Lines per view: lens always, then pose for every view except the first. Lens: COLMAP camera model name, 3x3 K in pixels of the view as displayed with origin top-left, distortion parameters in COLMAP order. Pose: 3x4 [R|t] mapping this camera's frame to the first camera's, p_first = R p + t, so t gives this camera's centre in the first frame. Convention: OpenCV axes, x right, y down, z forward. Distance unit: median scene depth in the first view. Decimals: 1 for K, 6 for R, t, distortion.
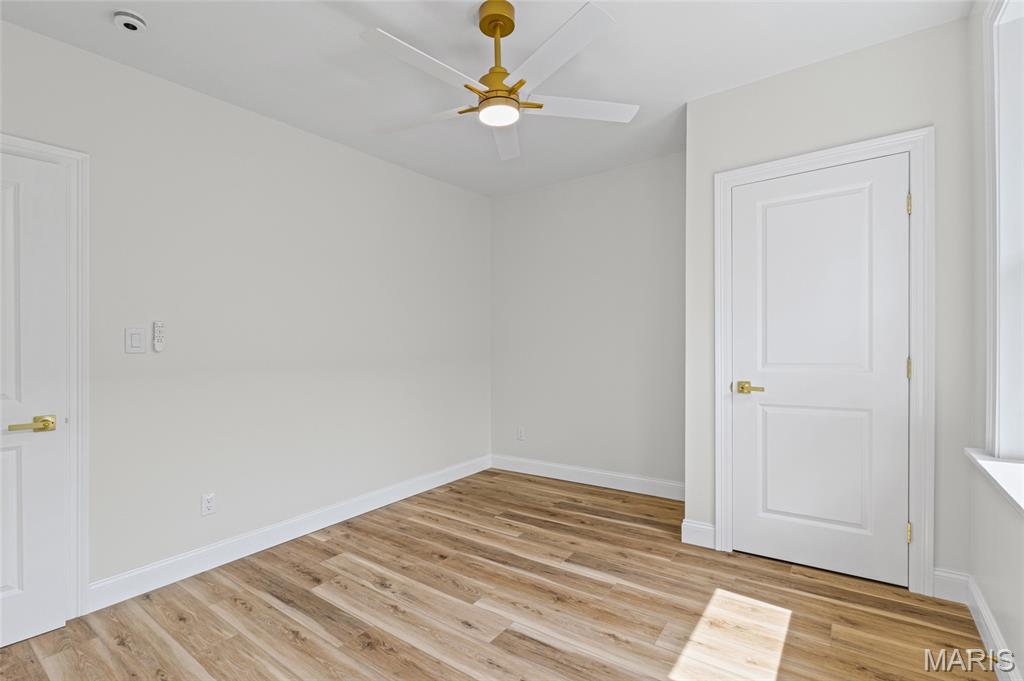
lens RADIAL K [[462.2, 0, 518.5], [0, 462.2, 340.2], [0, 0, 1]] dist [0.000677, -0.000705]
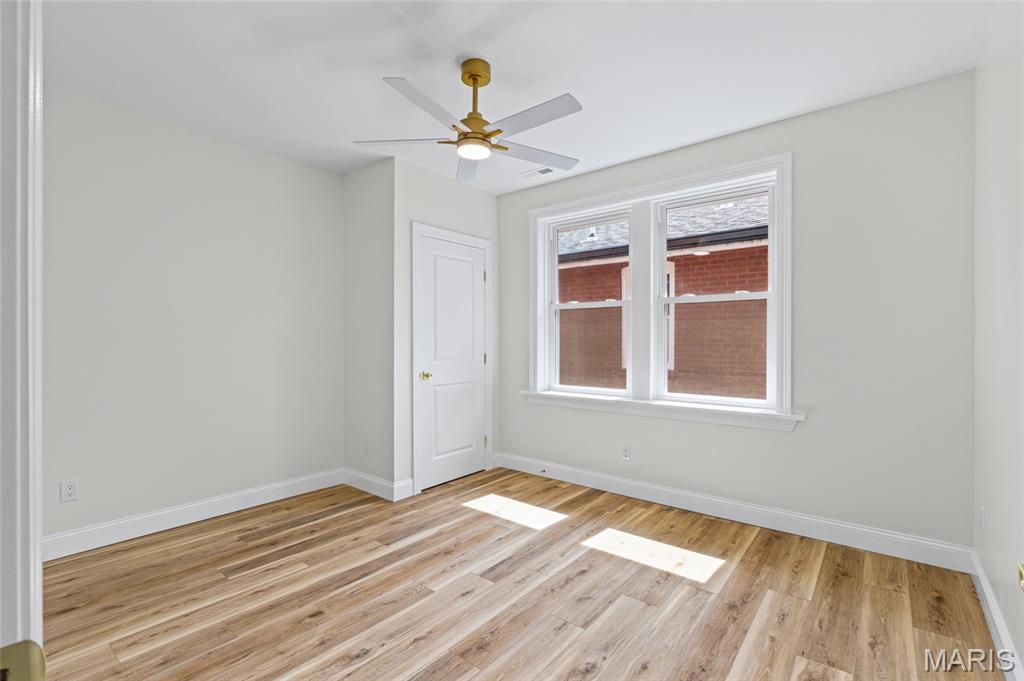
lens RADIAL K [[462.2, 0, 510.5], [0, 462.2, 343.7], [0, 0, 1]] dist [0.000677, -0.000705]
pose [[0.063285, 0.017855, 0.997836, -0.902140], [-0.007113, 0.999823, -0.017439, 0.024652], [-0.997970, -0.005994, 0.063401, 0.610765]]
